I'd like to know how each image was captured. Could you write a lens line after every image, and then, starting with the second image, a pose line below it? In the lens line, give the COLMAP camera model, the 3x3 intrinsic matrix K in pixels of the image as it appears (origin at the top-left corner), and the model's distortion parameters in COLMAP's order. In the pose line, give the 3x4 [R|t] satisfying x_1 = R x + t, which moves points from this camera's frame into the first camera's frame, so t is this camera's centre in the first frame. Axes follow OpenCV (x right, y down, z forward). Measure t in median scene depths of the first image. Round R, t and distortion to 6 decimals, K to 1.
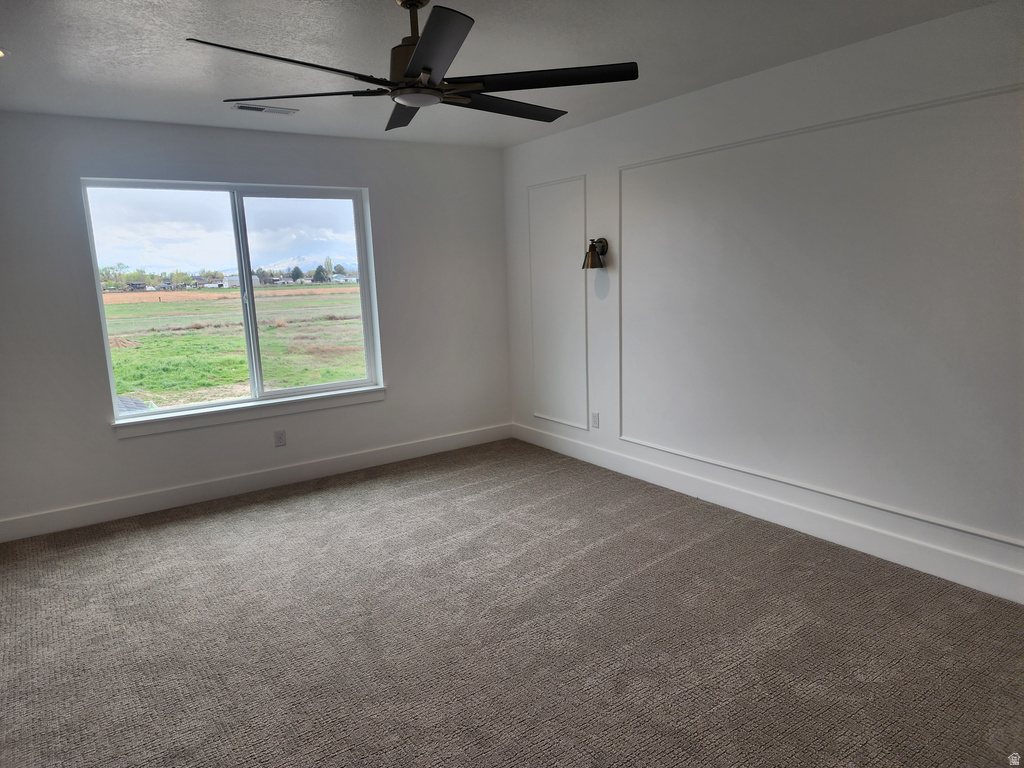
lens RADIAL K [[708.7, 0, 512.0], [0, 708.7, 384.0], [0, 0, 1]] dist [0.075339, -0.070594]
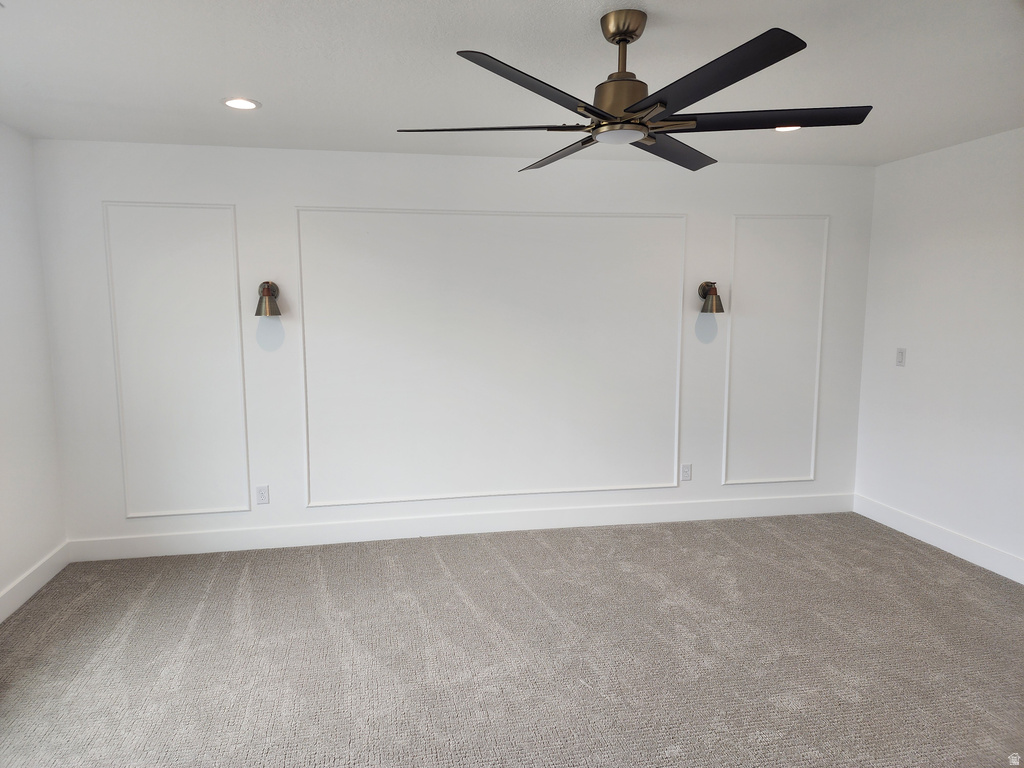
lens RADIAL K [[692.6, 0, 512.0], [0, 692.6, 384.0], [0, 0, 1]] dist [-0.005243, -0.001610]
pose [[0.365388, -0.077062, 0.927660, -0.554608], [0.143212, 0.989356, 0.025779, -0.061378], [-0.919773, 0.123433, 0.372535, 0.434373]]
